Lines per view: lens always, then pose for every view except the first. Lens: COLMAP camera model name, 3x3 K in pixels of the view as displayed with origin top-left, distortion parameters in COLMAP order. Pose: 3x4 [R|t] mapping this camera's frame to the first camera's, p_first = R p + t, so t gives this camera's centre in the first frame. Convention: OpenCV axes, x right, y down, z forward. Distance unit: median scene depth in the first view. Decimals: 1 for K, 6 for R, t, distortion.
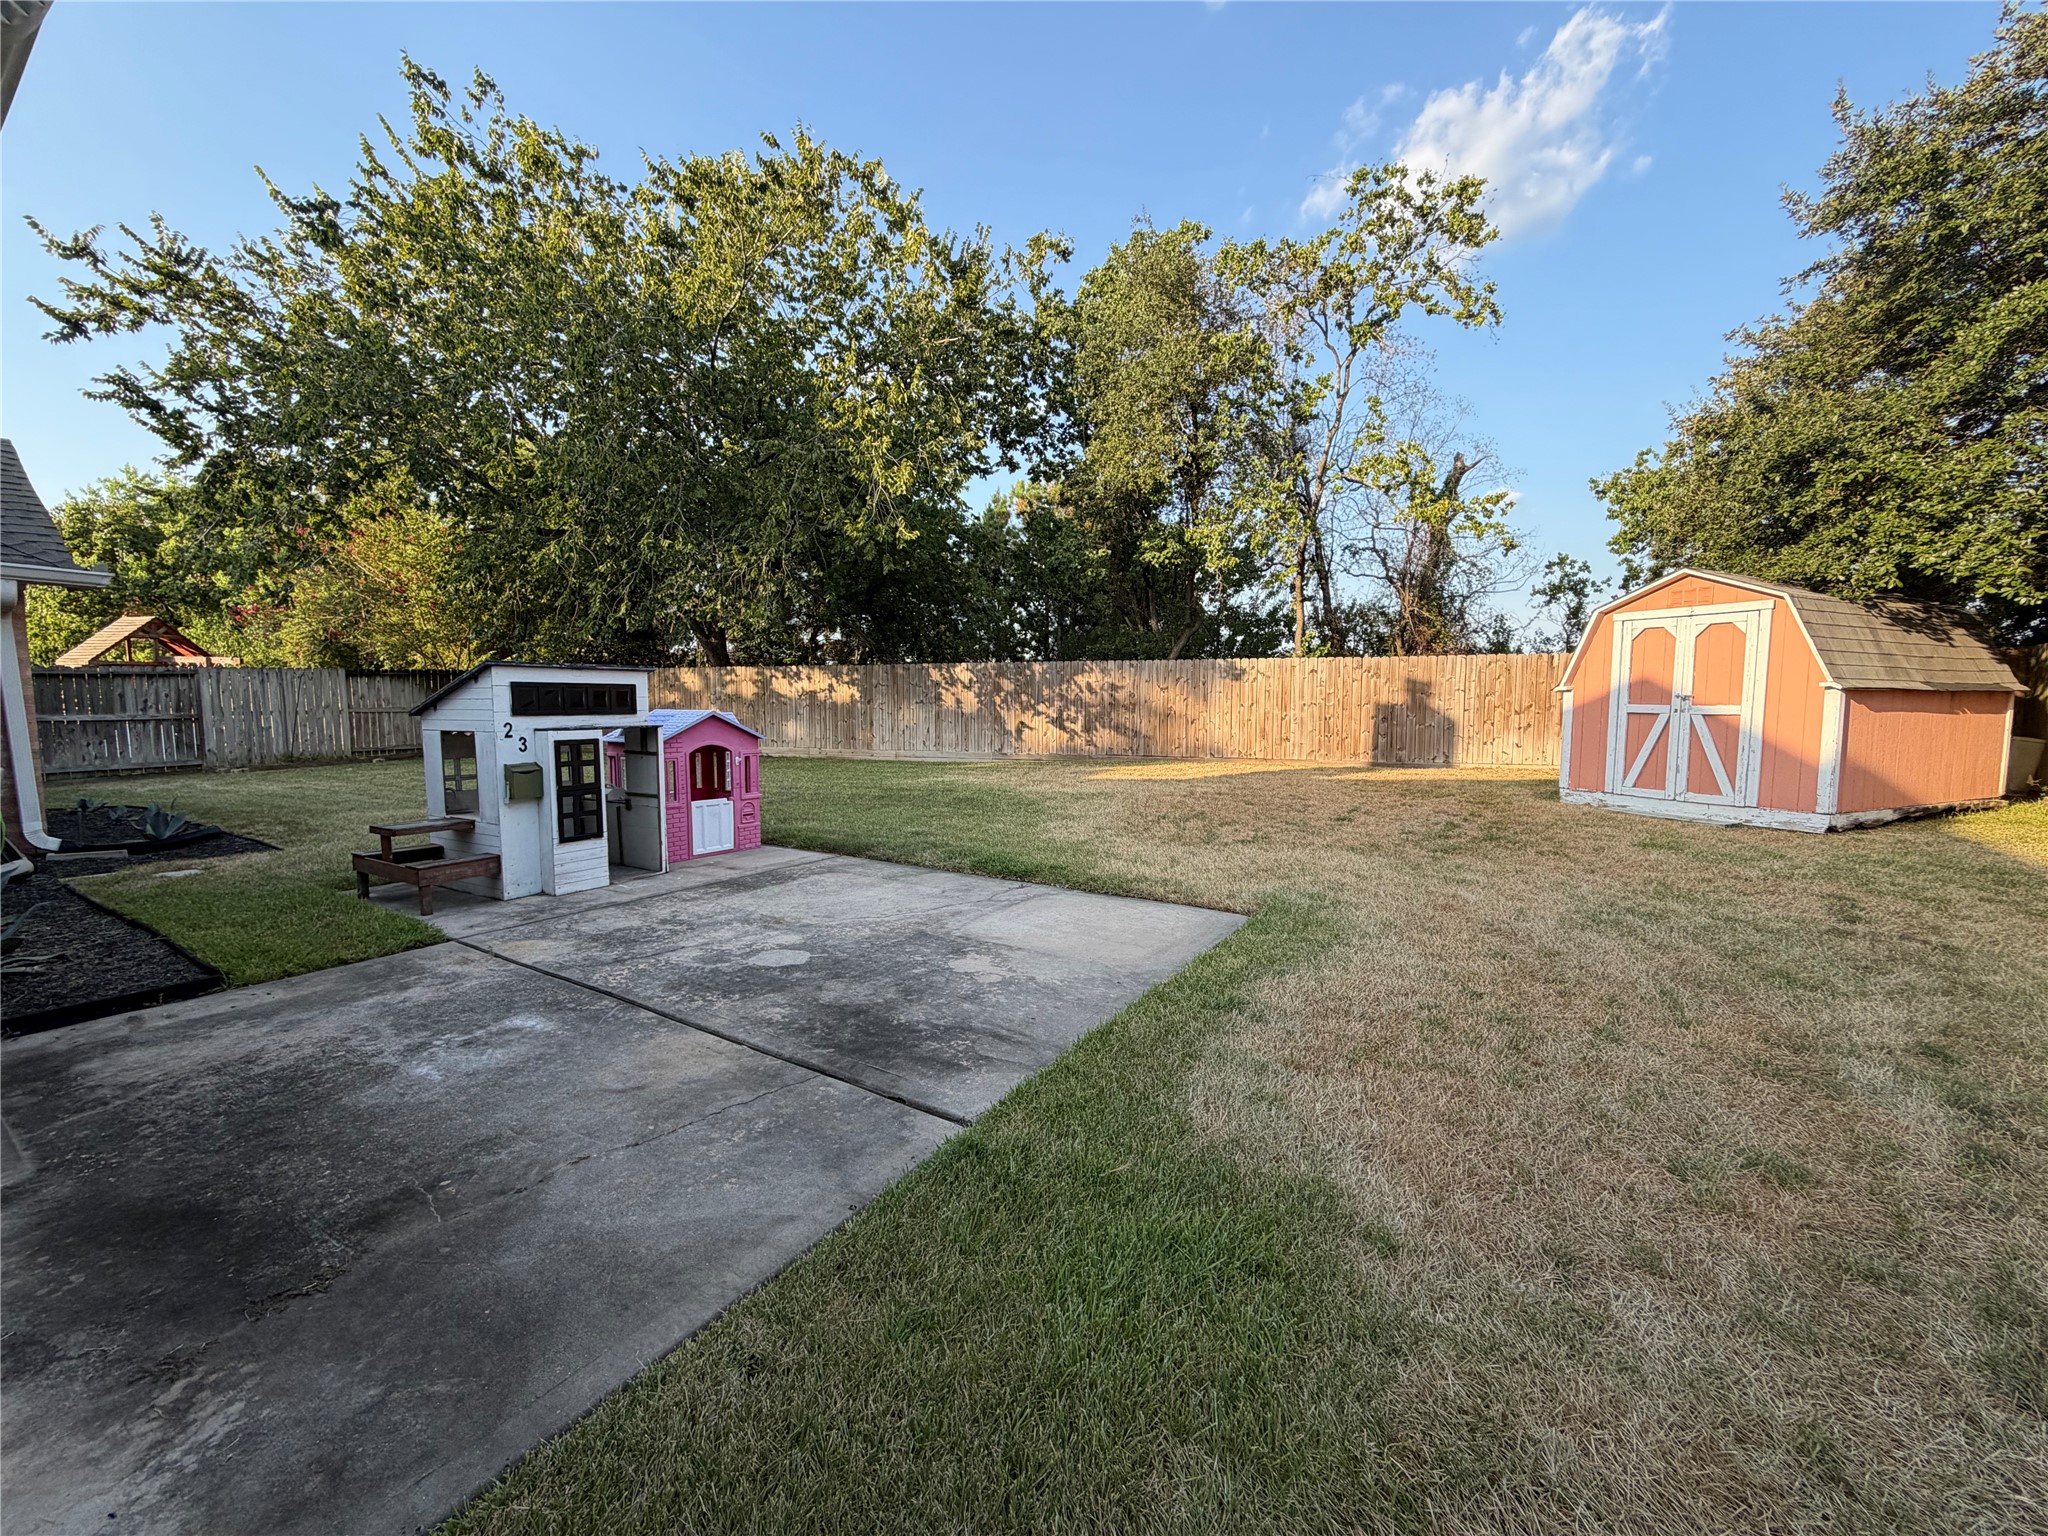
lens RADIAL K [[813.9, 0, 1015.6], [0, 813.9, 766.1], [0, 0, 1]] dist [-0.001998, 0.000388]
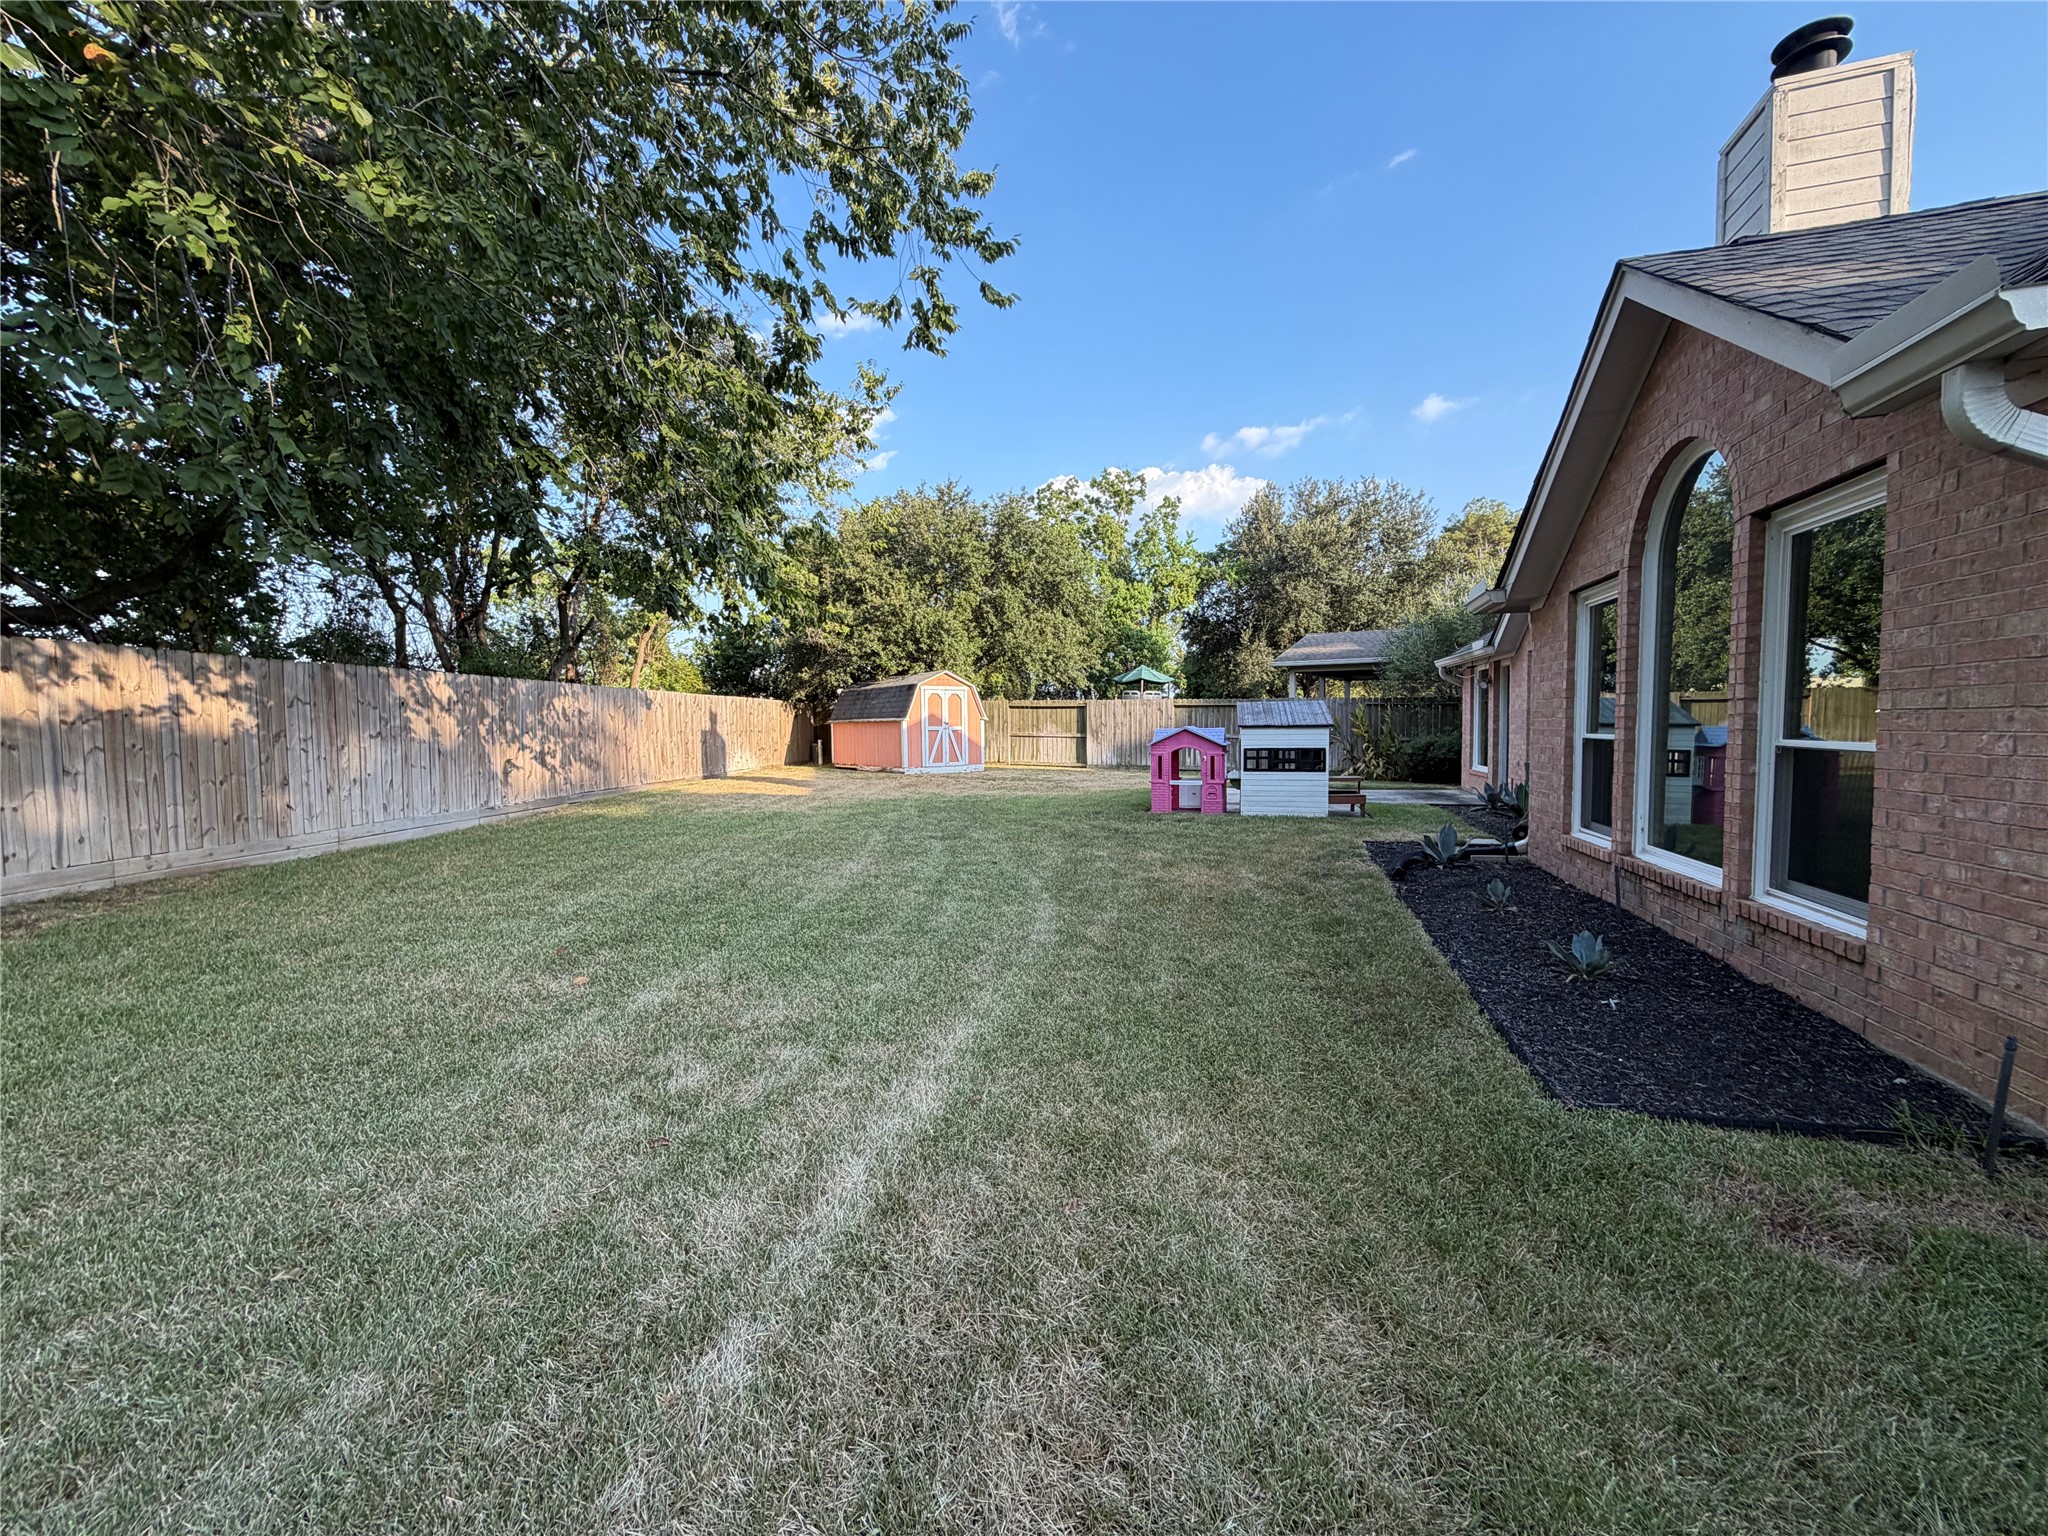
lens RADIAL K [[813.9, 0, 1015.6], [0, 813.9, 766.1], [0, 0, 1]] dist [-0.001998, 0.000388]
pose [[-0.274176, -0.046494, 0.960555, -0.804750], [0.089796, 0.993229, 0.073706, -0.061078], [-0.957478, 0.106462, -0.268145, 0.759580]]
